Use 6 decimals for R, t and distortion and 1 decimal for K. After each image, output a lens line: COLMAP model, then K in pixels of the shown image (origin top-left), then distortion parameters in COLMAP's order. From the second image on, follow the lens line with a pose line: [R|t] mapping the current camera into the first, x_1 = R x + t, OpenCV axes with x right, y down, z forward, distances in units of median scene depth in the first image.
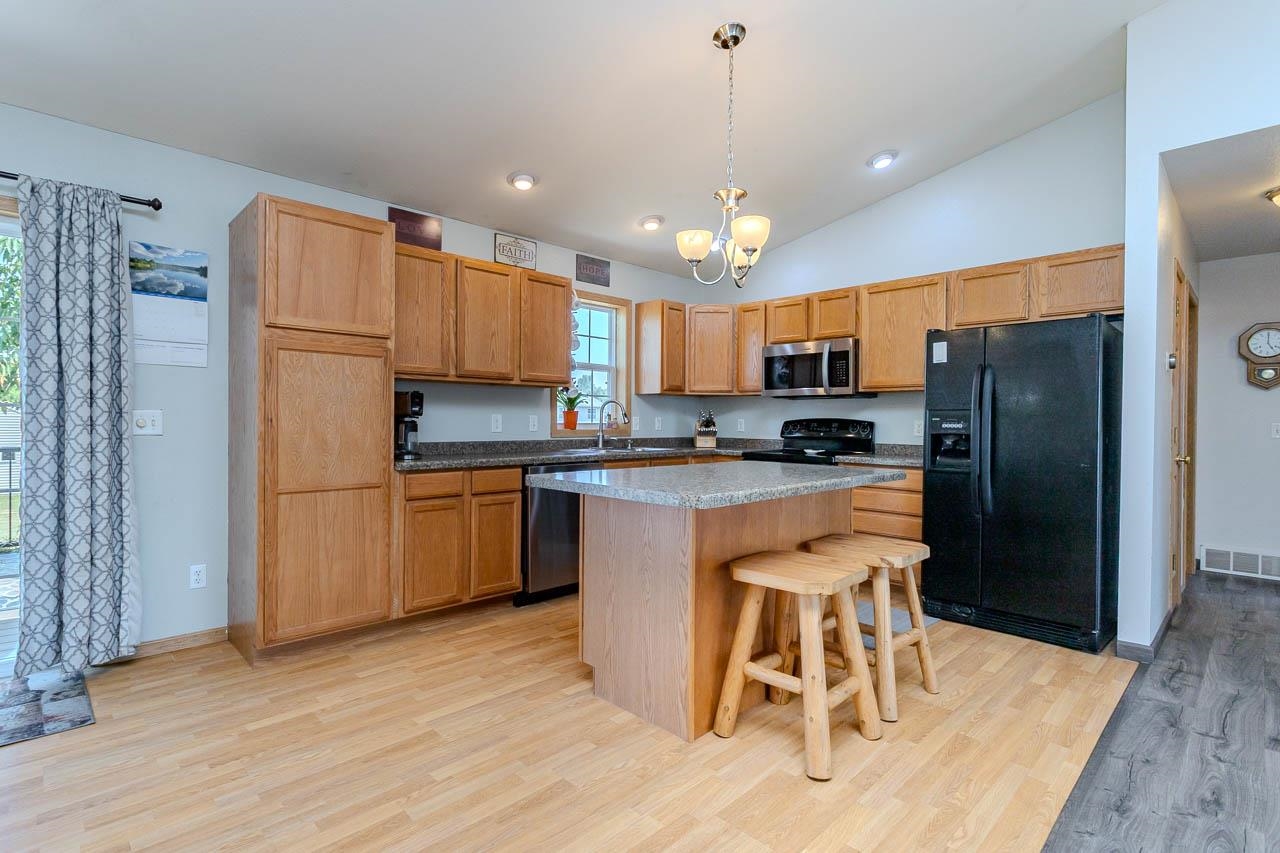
lens RADIAL K [[617.7, 0, 625.8], [0, 617.7, 426.8], [0, 0, 1]] dist [-0.000062, 0.000162]
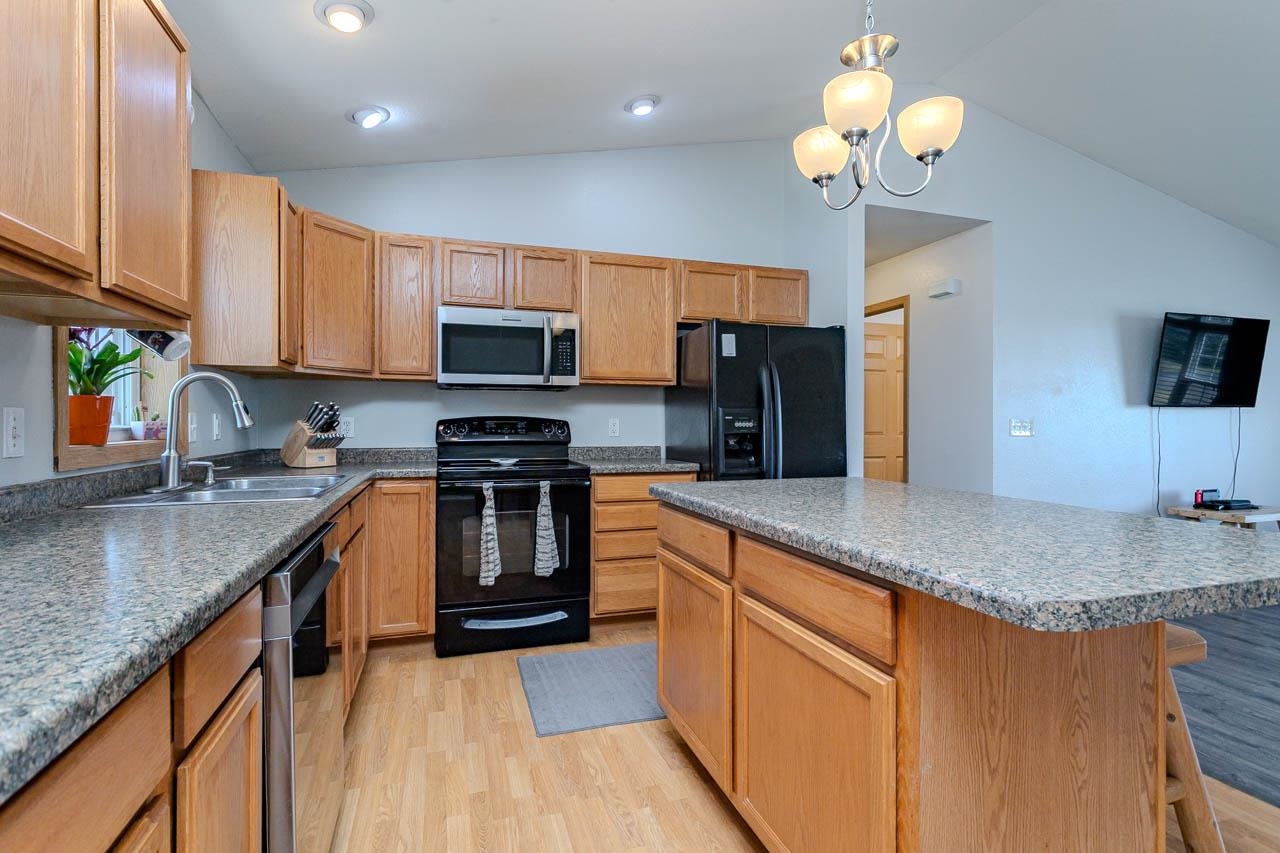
lens RADIAL K [[610.0, 0, 637.8], [0, 610.0, 420.0], [0, 0, 1]] dist [-0.000213, 0.000173]
pose [[0.428982, -0.007818, 0.903279, -0.335245], [0.011062, 0.999933, 0.003401, -0.011958], [-0.903245, 0.008533, 0.429039, 0.662449]]
